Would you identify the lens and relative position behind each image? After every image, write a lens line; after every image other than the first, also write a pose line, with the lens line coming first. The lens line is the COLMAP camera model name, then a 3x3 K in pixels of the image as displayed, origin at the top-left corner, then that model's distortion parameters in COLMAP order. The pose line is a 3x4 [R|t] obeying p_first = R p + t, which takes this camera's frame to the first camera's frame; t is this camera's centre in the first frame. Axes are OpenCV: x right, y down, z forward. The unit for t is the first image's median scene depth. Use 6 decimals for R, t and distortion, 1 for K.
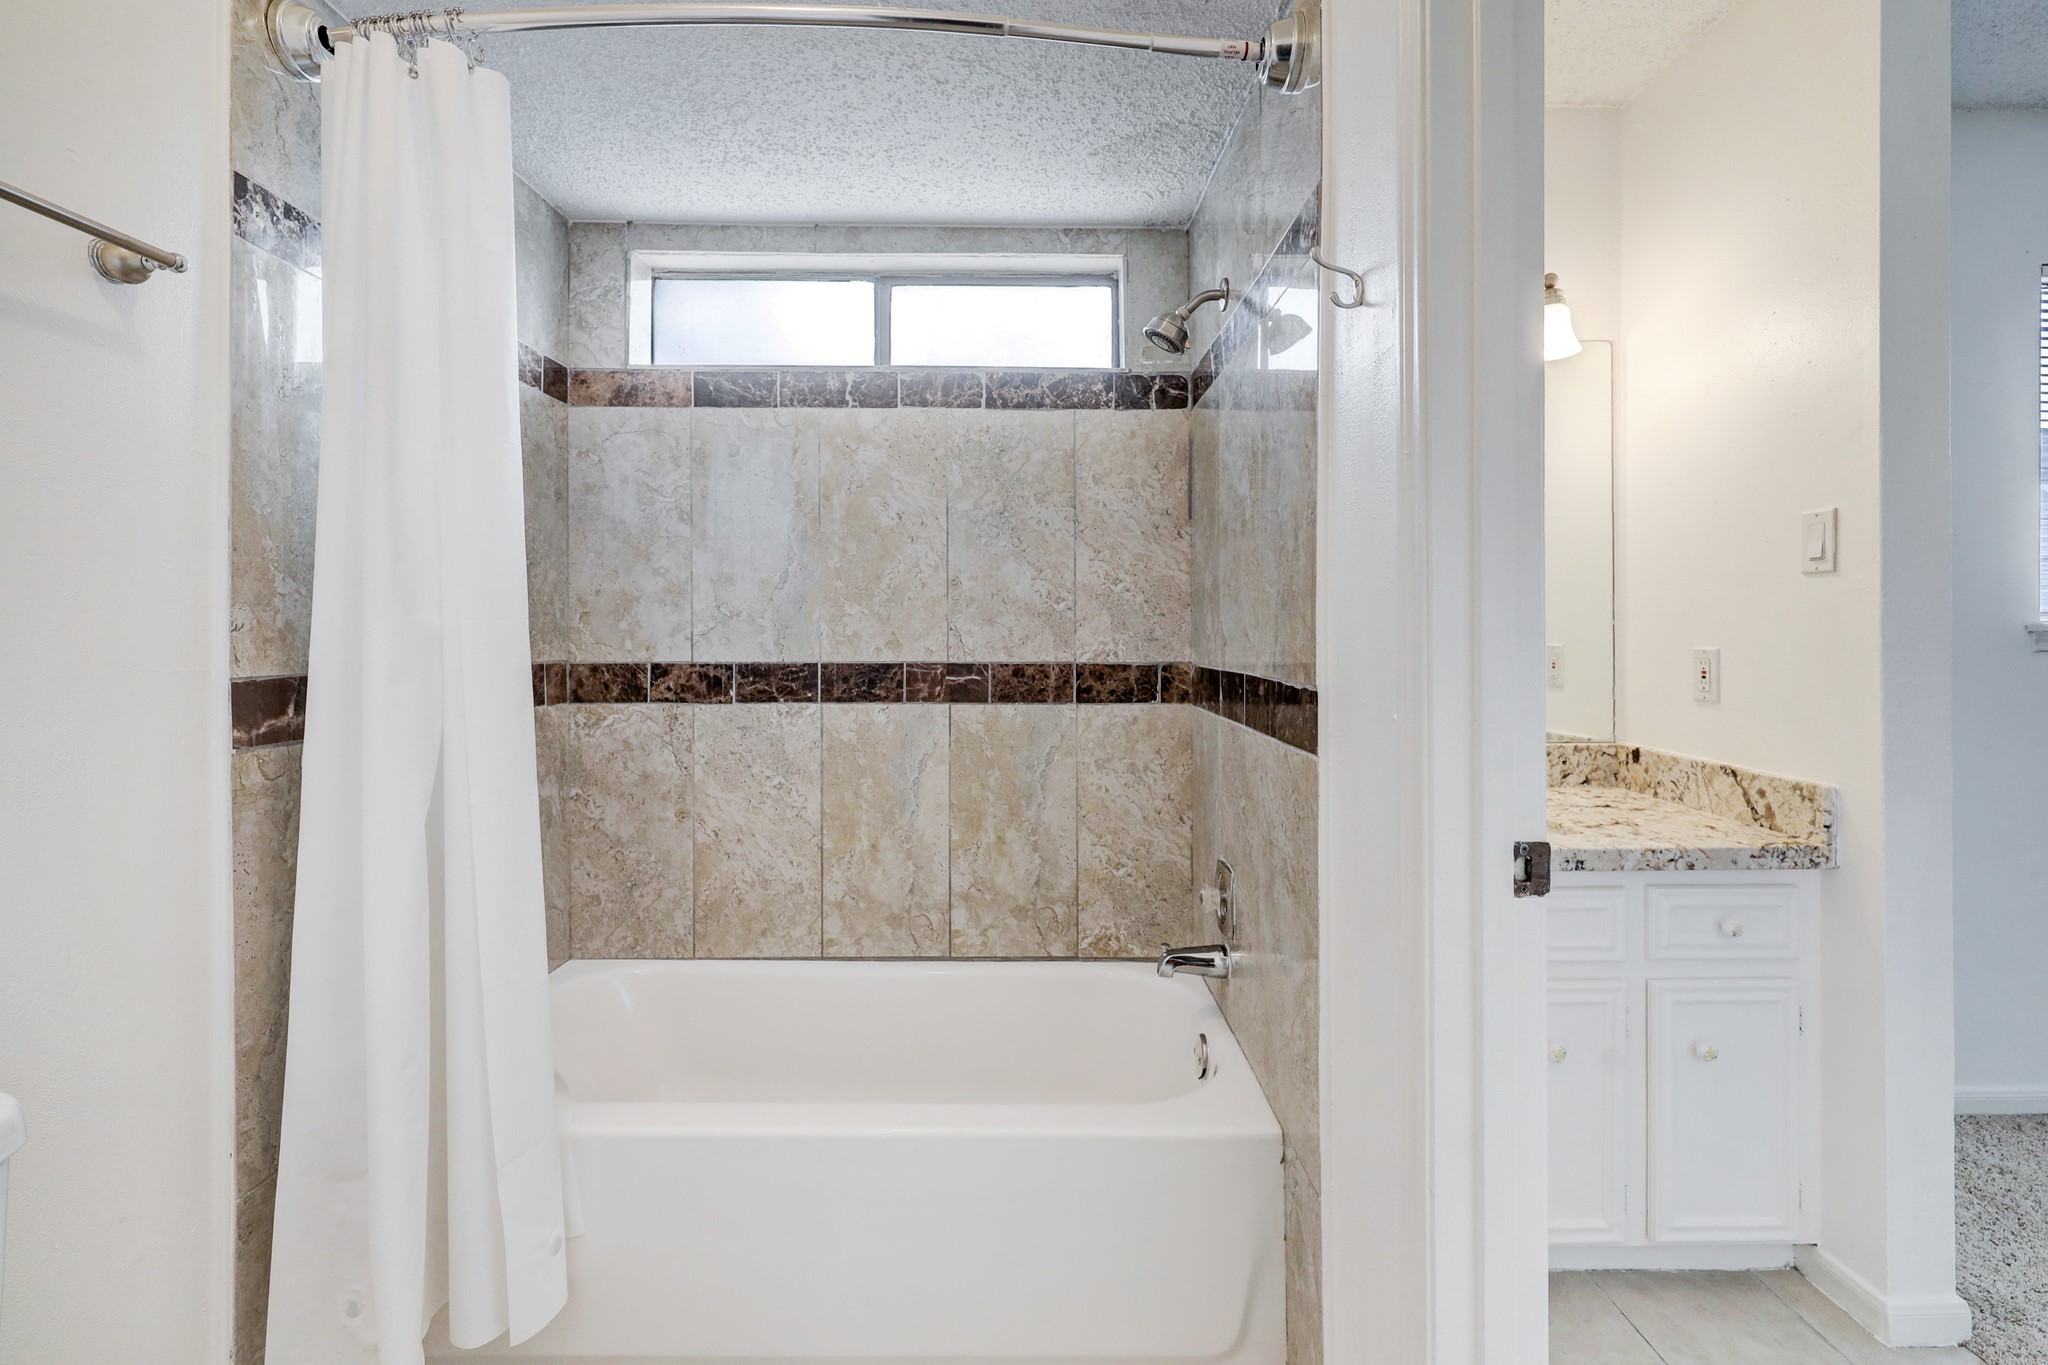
lens RADIAL K [[881.1, 0, 1041.4], [0, 881.1, 628.7], [0, 0, 1]] dist [-0.001394, -0.000100]
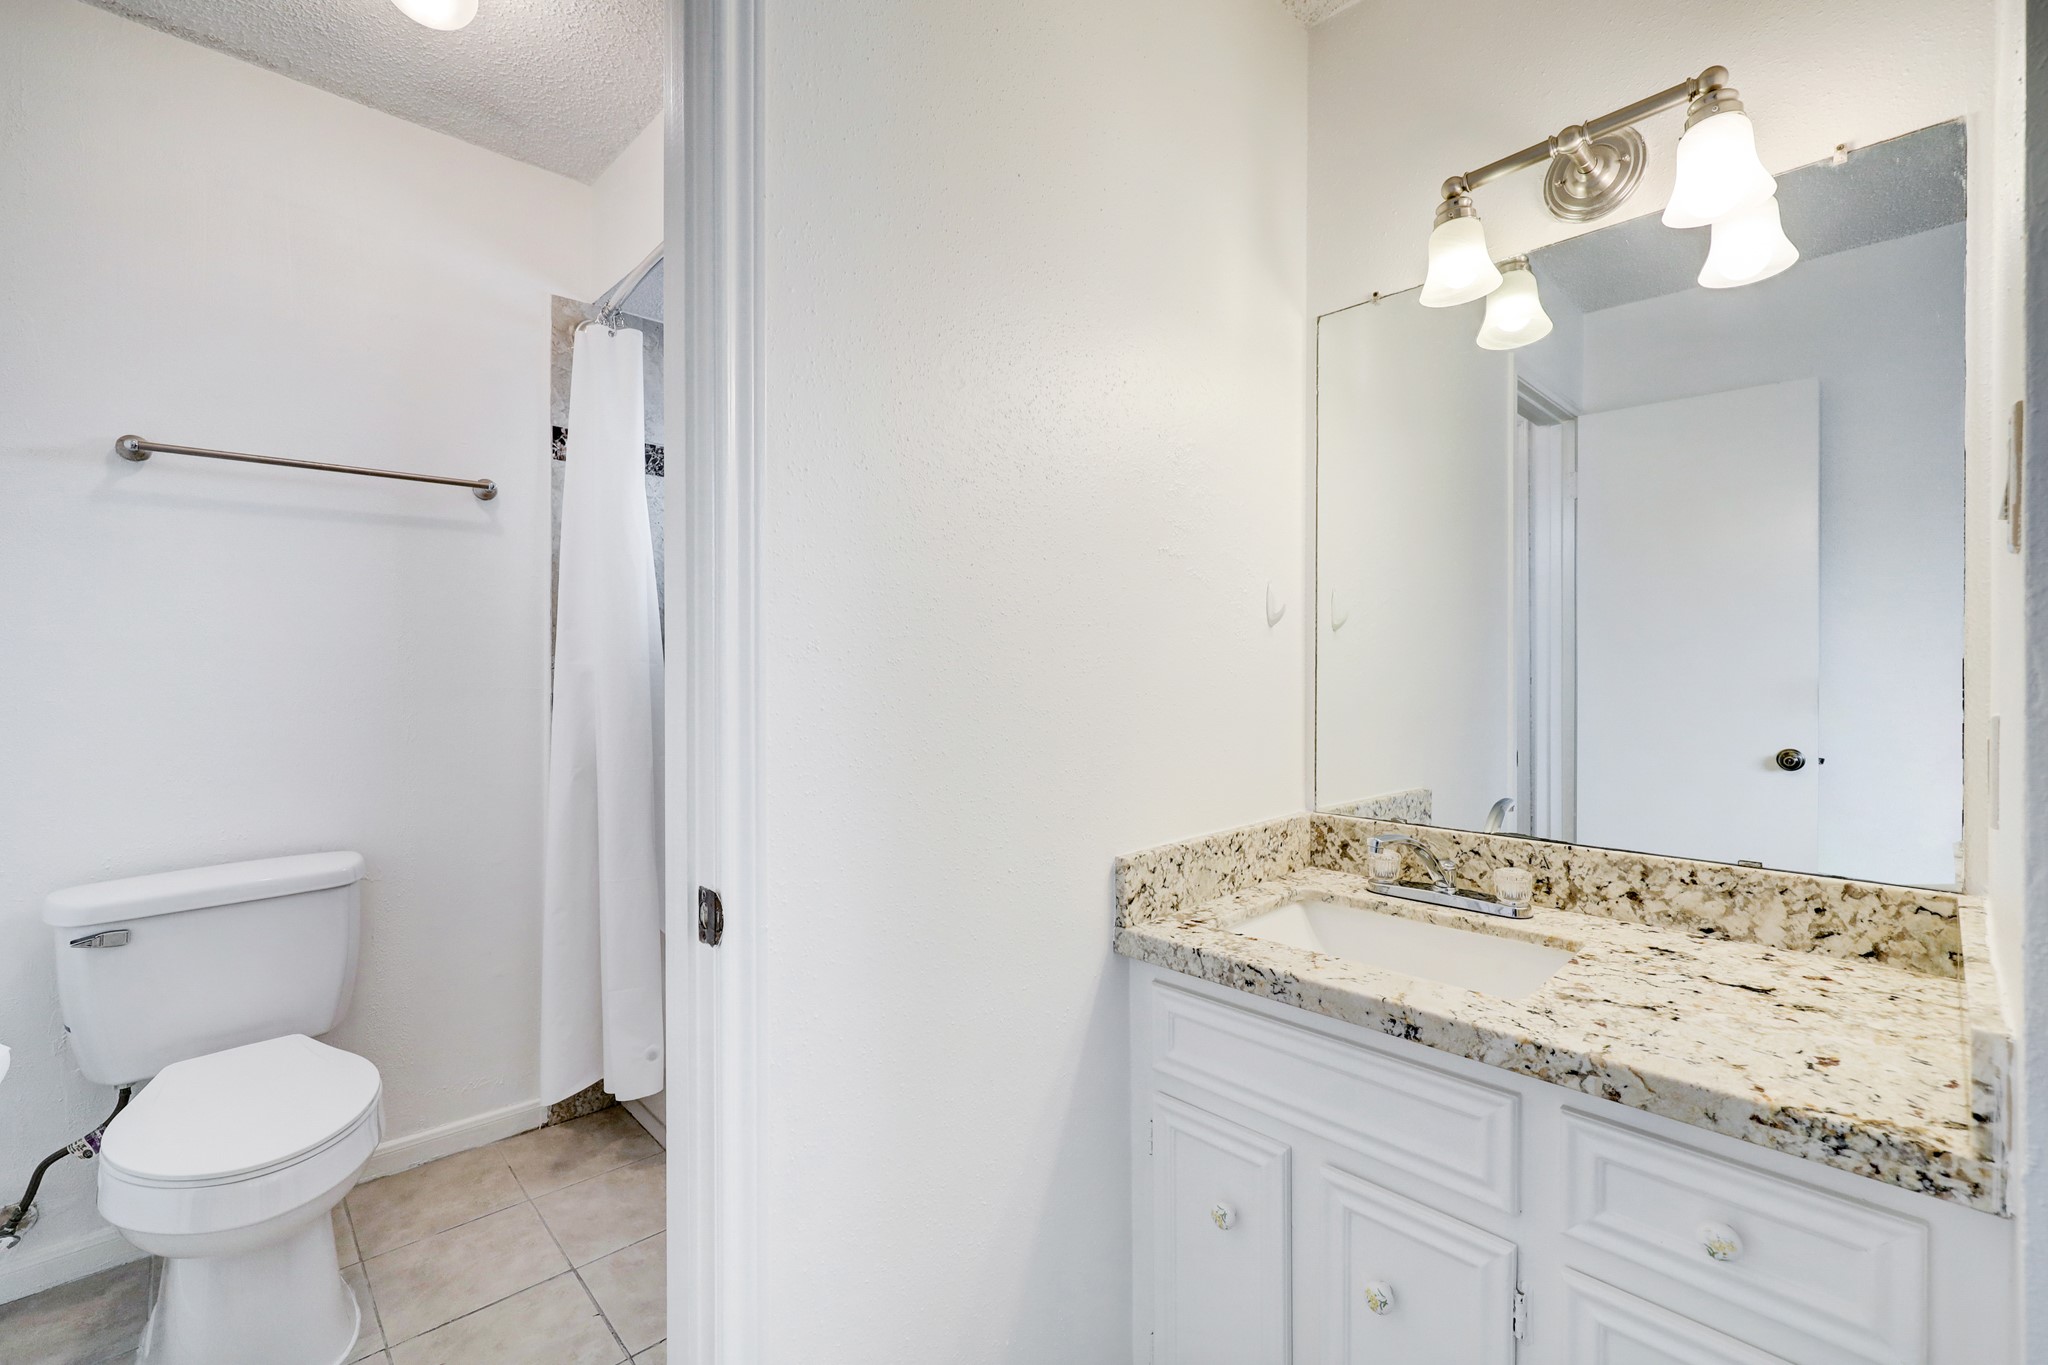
lens RADIAL K [[881.1, 0, 1027.1], [0, 881.1, 676.9], [0, 0, 1]] dist [-0.001394, -0.000100]
pose [[0.683386, 0.010011, -0.729989, 0.656859], [-0.000108, 0.999907, 0.013612, -0.004563], [0.730057, -0.009224, 0.683323, 0.251777]]
